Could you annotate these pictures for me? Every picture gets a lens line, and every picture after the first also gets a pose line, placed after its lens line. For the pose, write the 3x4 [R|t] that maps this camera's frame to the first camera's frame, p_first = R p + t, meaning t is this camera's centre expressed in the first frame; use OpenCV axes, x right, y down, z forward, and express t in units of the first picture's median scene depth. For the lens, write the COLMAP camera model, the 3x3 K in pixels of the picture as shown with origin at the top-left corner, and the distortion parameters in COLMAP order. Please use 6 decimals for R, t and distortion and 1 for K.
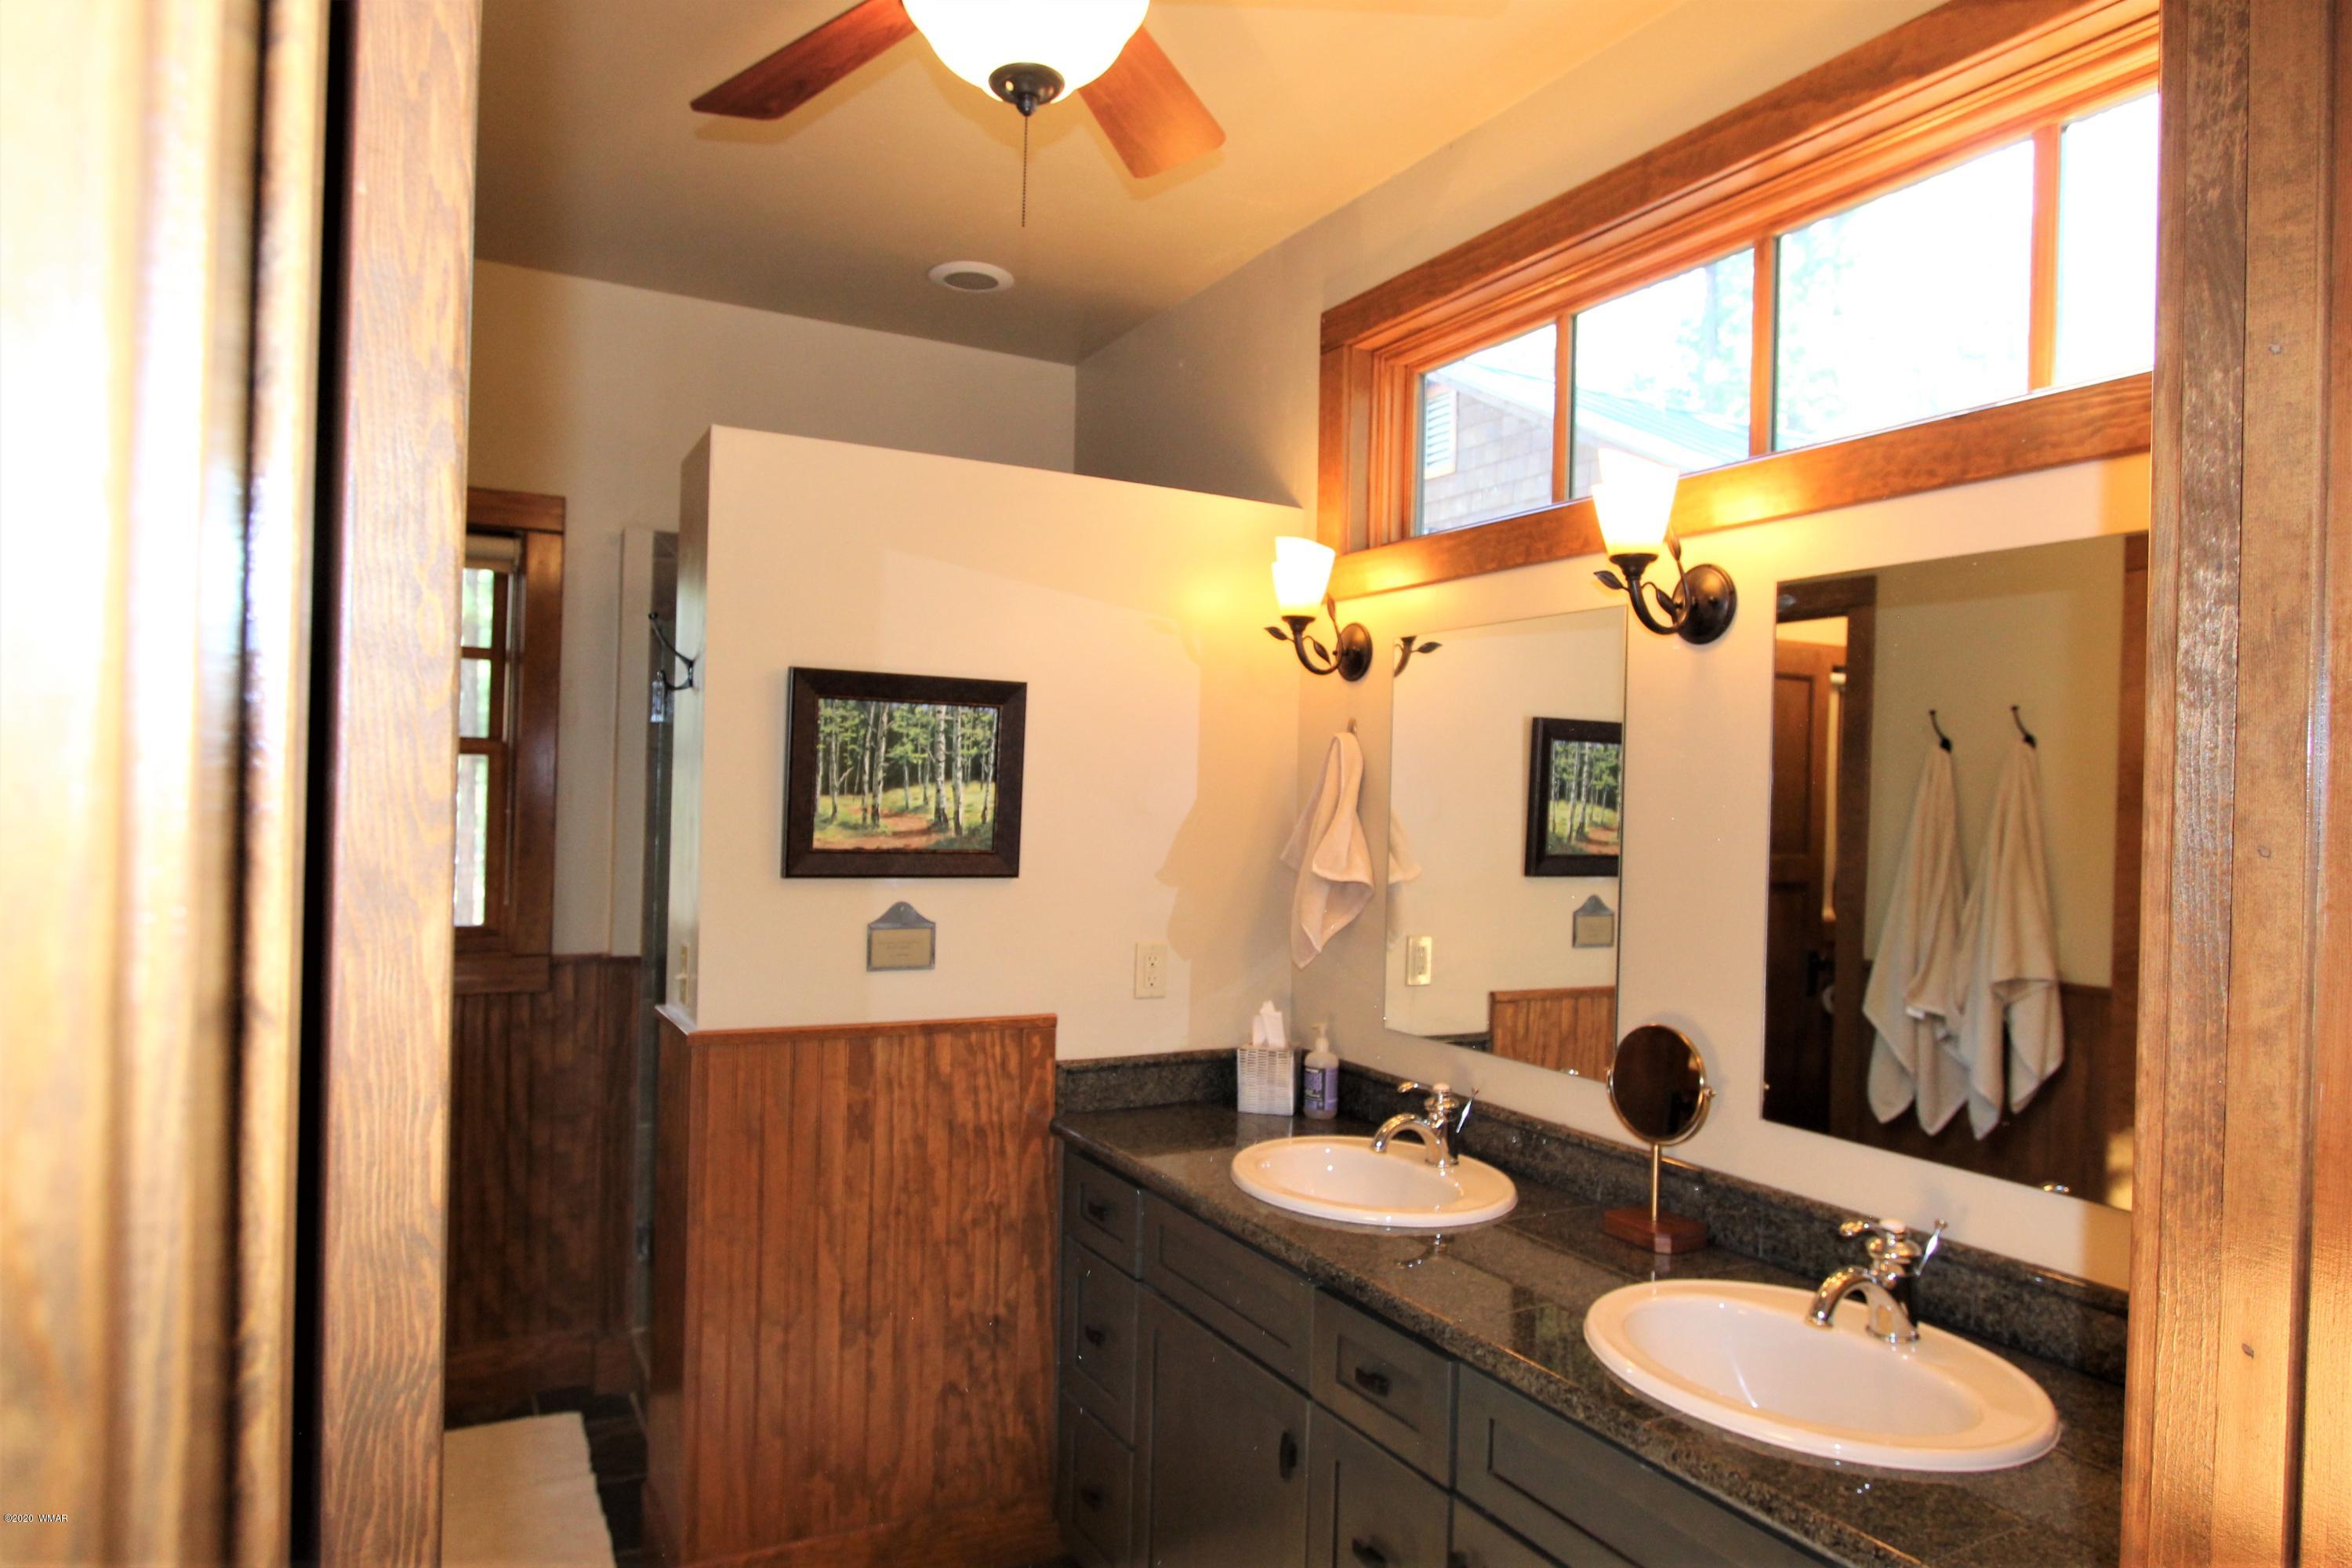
lens RADIAL K [[1301.5, 0, 1165.0], [0, 1301.5, 788.8], [0, 0, 1]] dist [-0.004444, -0.000191]
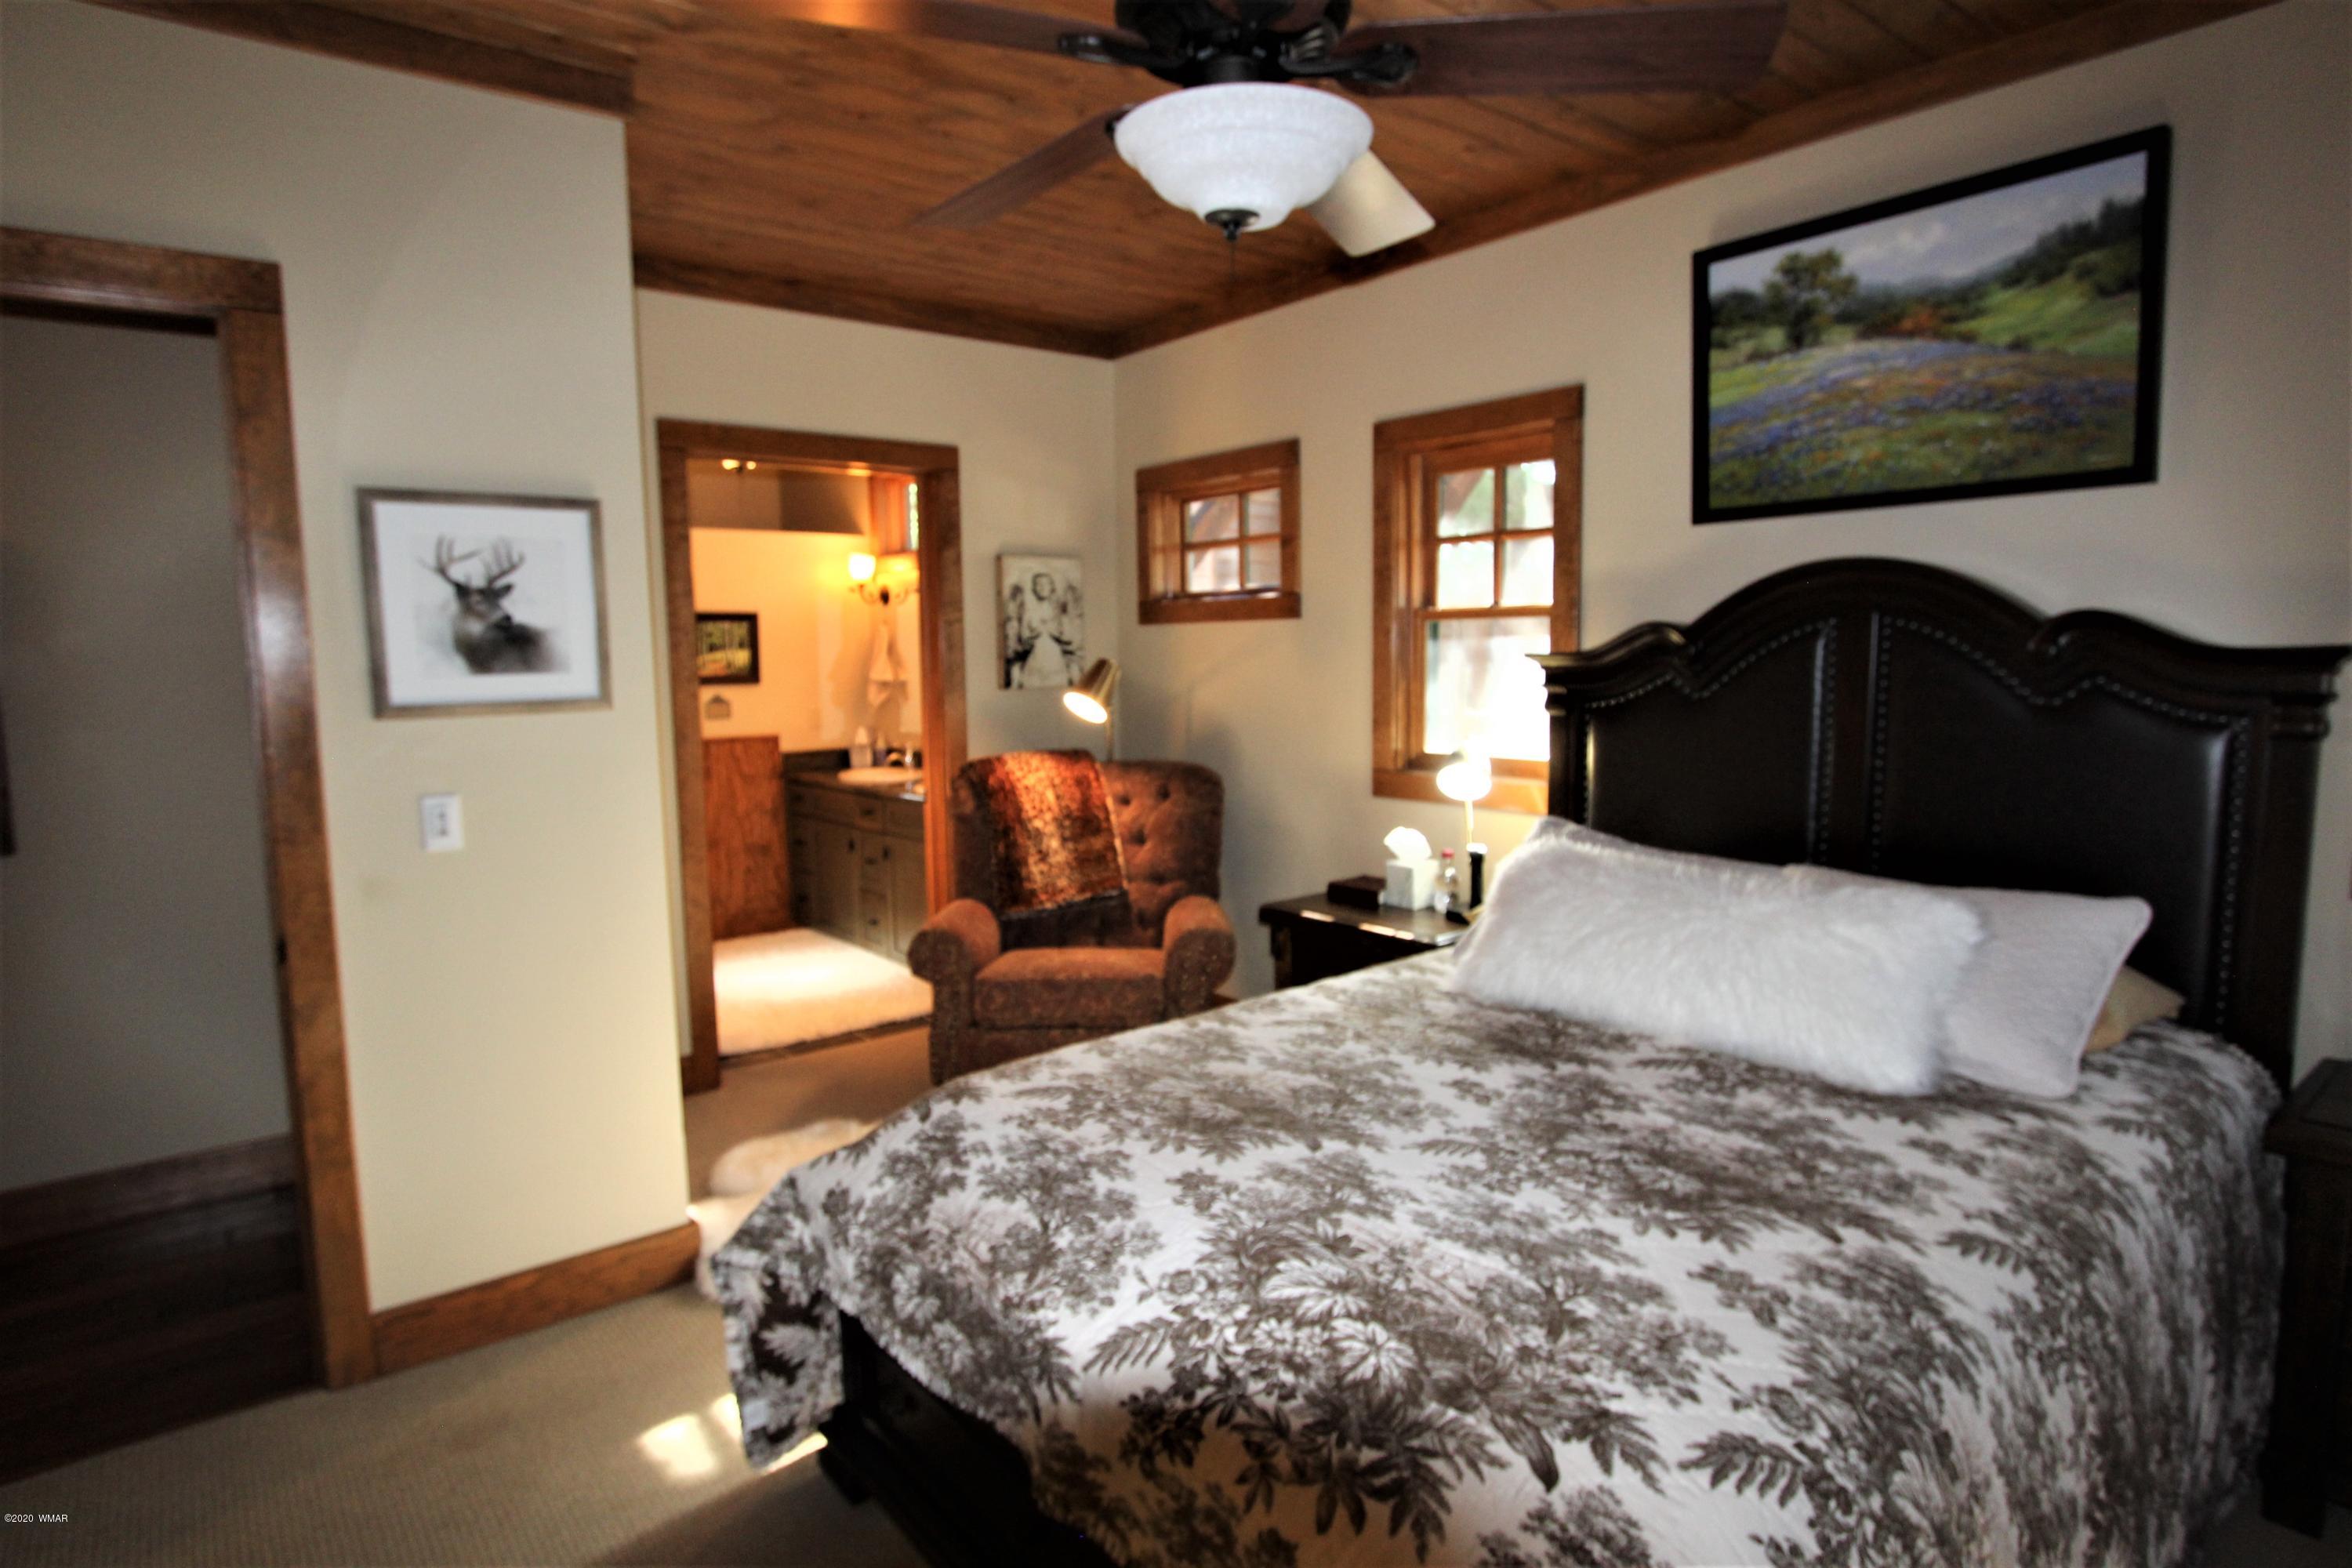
lens RADIAL K [[1255.0, 0, 1176.0], [0, 1255.0, 784.0], [0, 0, 1]] dist [0.000833, 0.000007]
pose [[0.984127, -0.057763, 0.167804, 0.290983], [0.039826, 0.993314, 0.108359, 0.025126], [-0.172941, -0.099957, 0.979847, -1.749725]]
